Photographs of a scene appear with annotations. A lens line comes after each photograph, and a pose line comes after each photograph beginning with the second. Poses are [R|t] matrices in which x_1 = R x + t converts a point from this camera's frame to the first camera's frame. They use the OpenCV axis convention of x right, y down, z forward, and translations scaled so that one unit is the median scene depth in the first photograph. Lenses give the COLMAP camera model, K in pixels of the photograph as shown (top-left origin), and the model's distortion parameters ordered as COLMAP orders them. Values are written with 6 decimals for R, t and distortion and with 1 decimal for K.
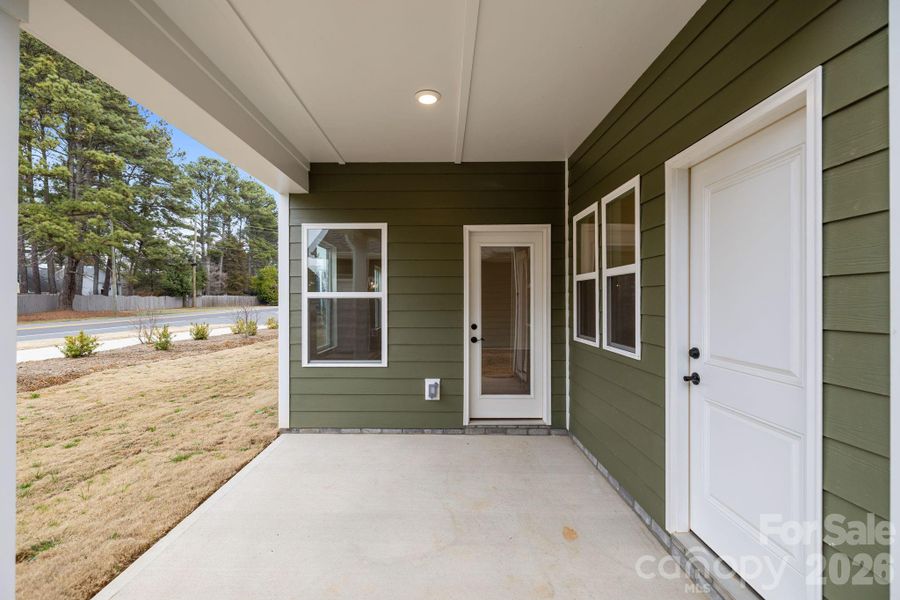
lens RADIAL K [[382.5, 0, 445.2], [0, 382.5, 298.8], [0, 0, 1]] dist [-0.001678, -0.000278]
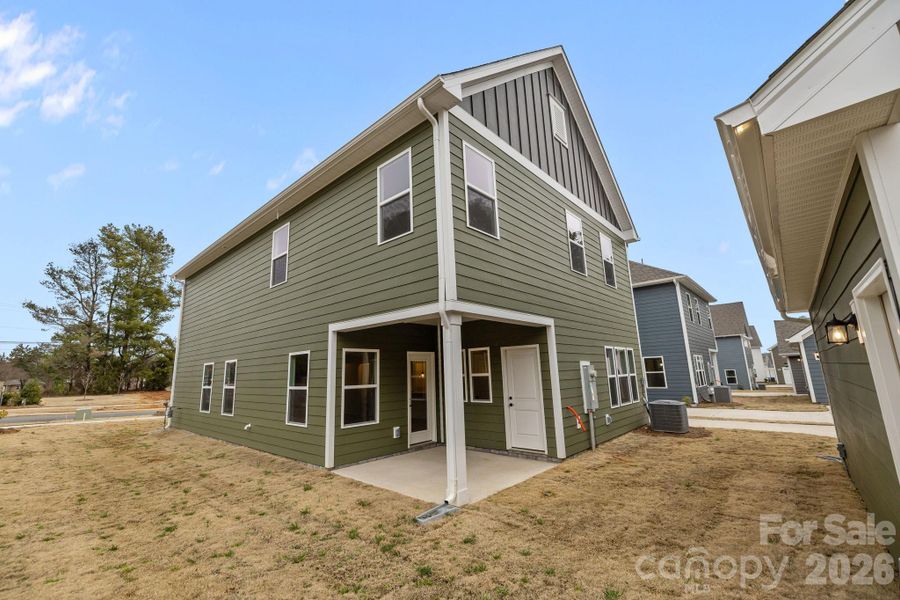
lens RADIAL K [[376.2, 0, 442.3], [0, 376.2, 298.4], [0, 0, 1]] dist [-0.001397, -0.000063]
pose [[0.670483, 0.130405, 0.730375, -1.421054], [0.026268, 0.979642, -0.199025, -0.056491], [-0.741460, 0.152629, 0.653408, -0.593095]]
